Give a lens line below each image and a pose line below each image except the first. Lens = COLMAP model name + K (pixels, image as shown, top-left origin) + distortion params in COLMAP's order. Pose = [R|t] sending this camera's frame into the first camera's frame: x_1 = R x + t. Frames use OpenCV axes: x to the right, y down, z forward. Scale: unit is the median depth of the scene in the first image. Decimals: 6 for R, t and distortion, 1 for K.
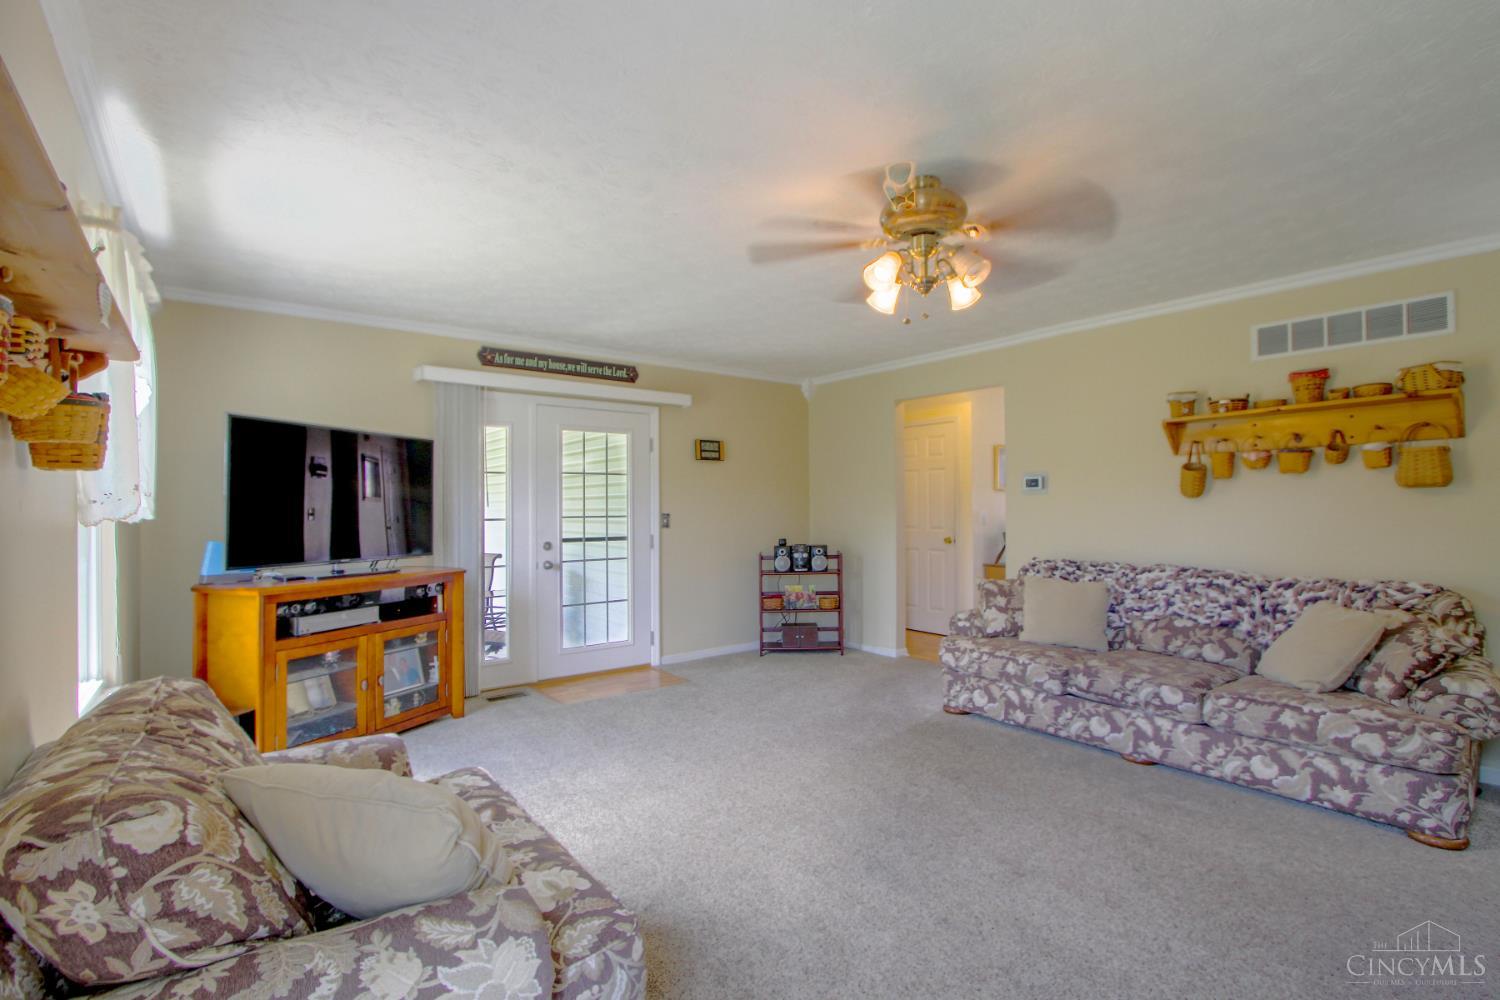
lens RADIAL K [[701.1, 0, 741.4], [0, 701.1, 505.7], [0, 0, 1]] dist [-0.017289, 0.002208]
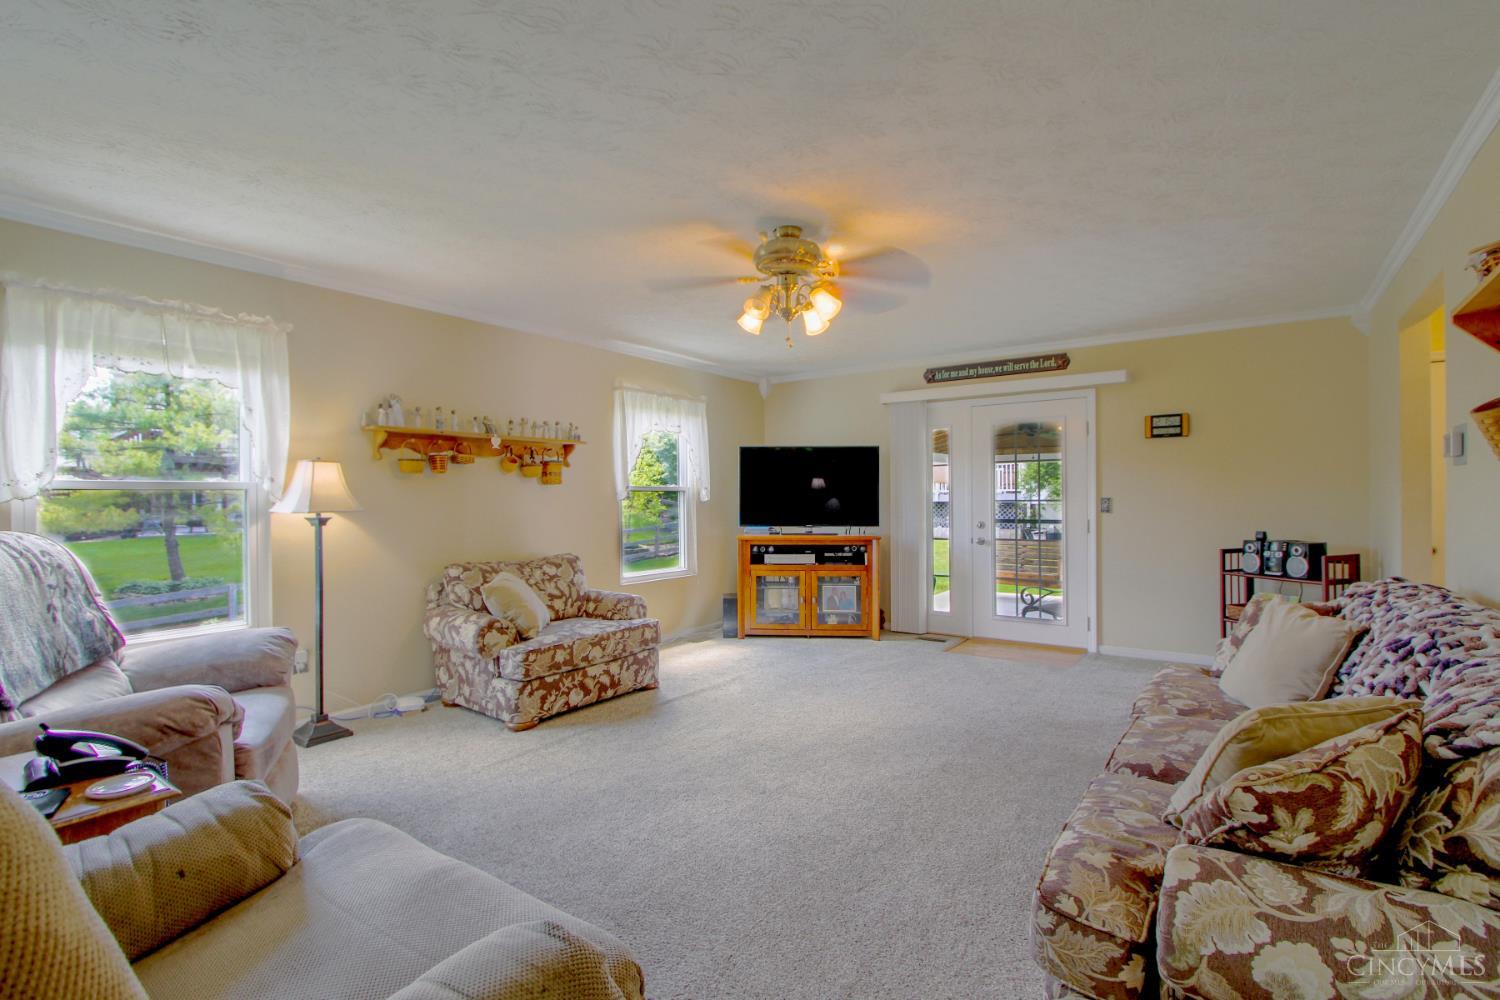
lens RADIAL K [[701.1, 0, 760.4], [0, 701.1, 495.2], [0, 0, 1]] dist [-0.017289, 0.002208]
pose [[0.297635, -0.000292, -0.954680, 0.998178], [0.009134, 0.999955, 0.002542, 0.001298], [0.954636, -0.009477, 0.297625, 0.400131]]
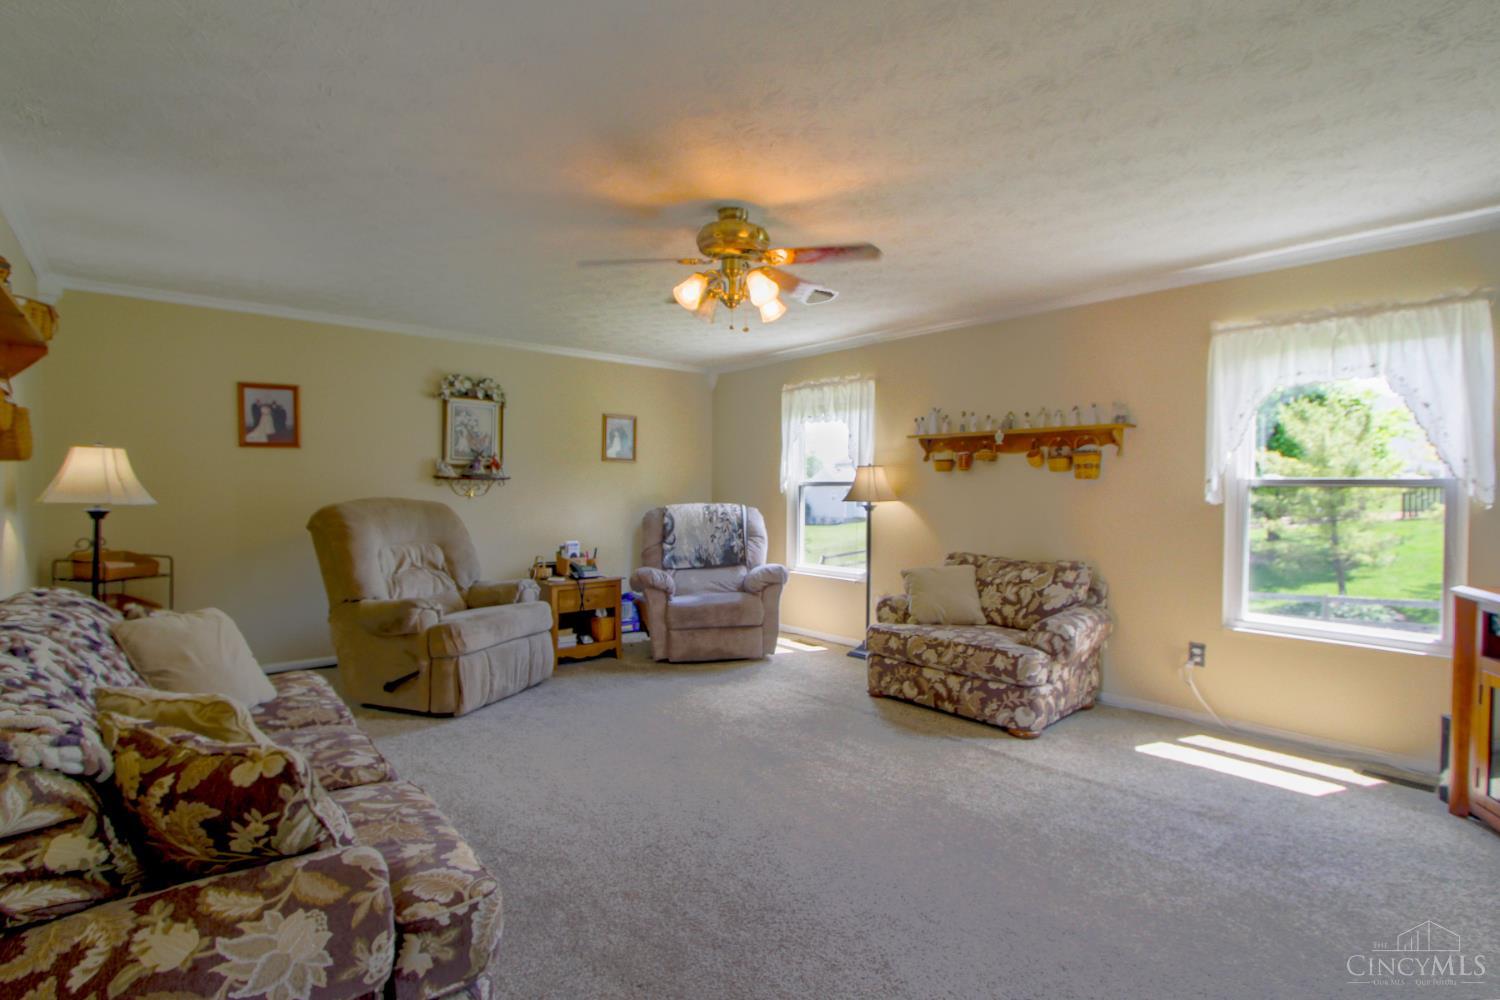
lens RADIAL K [[709.1, 0, 758.4], [0, 709.1, 501.8], [0, 0, 1]] dist [-0.021850, 0.000752]
pose [[-0.997703, -0.002156, -0.067709, 0.204687], [-0.002973, 0.999924, 0.011973, 0.005535], [0.067678, 0.012147, -0.997633, 1.518016]]
